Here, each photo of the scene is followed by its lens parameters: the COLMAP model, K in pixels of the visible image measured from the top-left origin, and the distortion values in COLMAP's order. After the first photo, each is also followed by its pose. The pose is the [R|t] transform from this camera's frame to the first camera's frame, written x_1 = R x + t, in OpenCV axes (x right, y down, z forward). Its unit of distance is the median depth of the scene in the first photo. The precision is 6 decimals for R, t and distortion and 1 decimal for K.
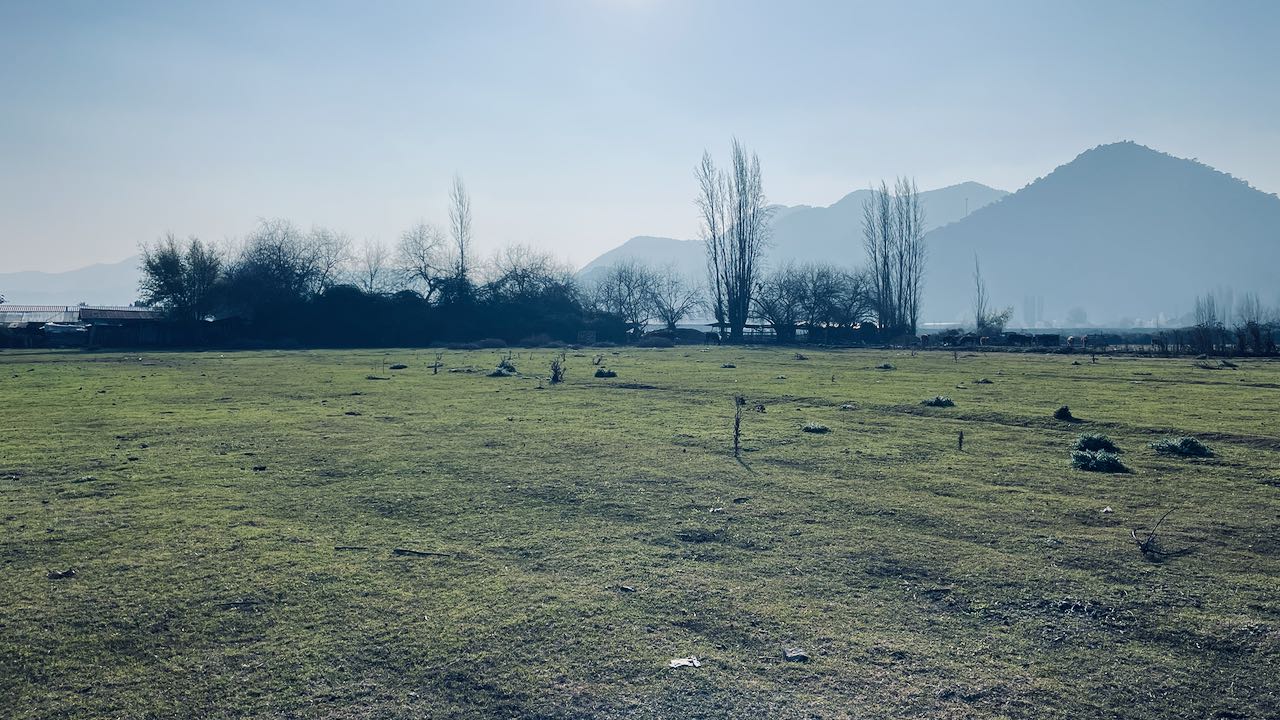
lens RADIAL K [[972.9, 0, 649.0], [0, 972.9, 356.7], [0, 0, 1]] dist [0.064594, -0.053354]
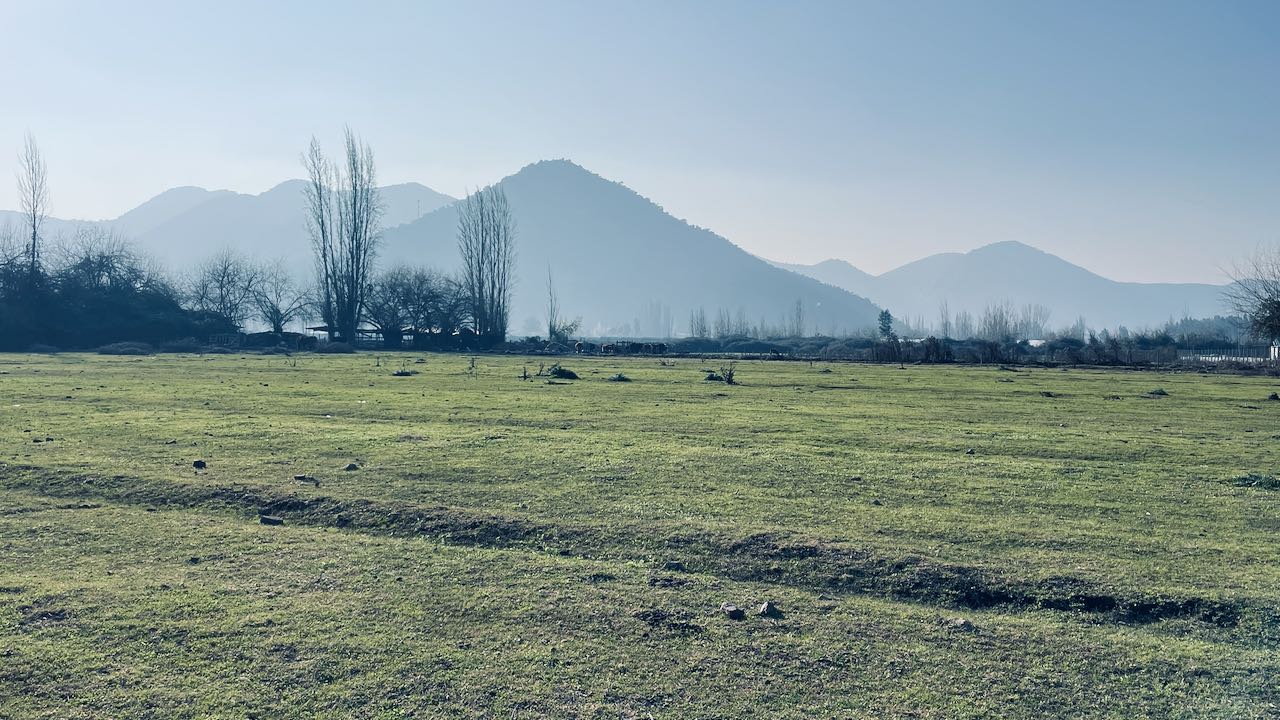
lens RADIAL K [[1039.0, 0, 639.0], [0, 1039.0, 361.8], [0, 0, 1]] dist [0.061481, -0.015304]
pose [[0.861769, 0.001714, 0.507299, -0.165780], [-0.000906, 0.999998, -0.001840, 0.000133], [-0.507301, 0.001126, 0.861768, 0.001423]]
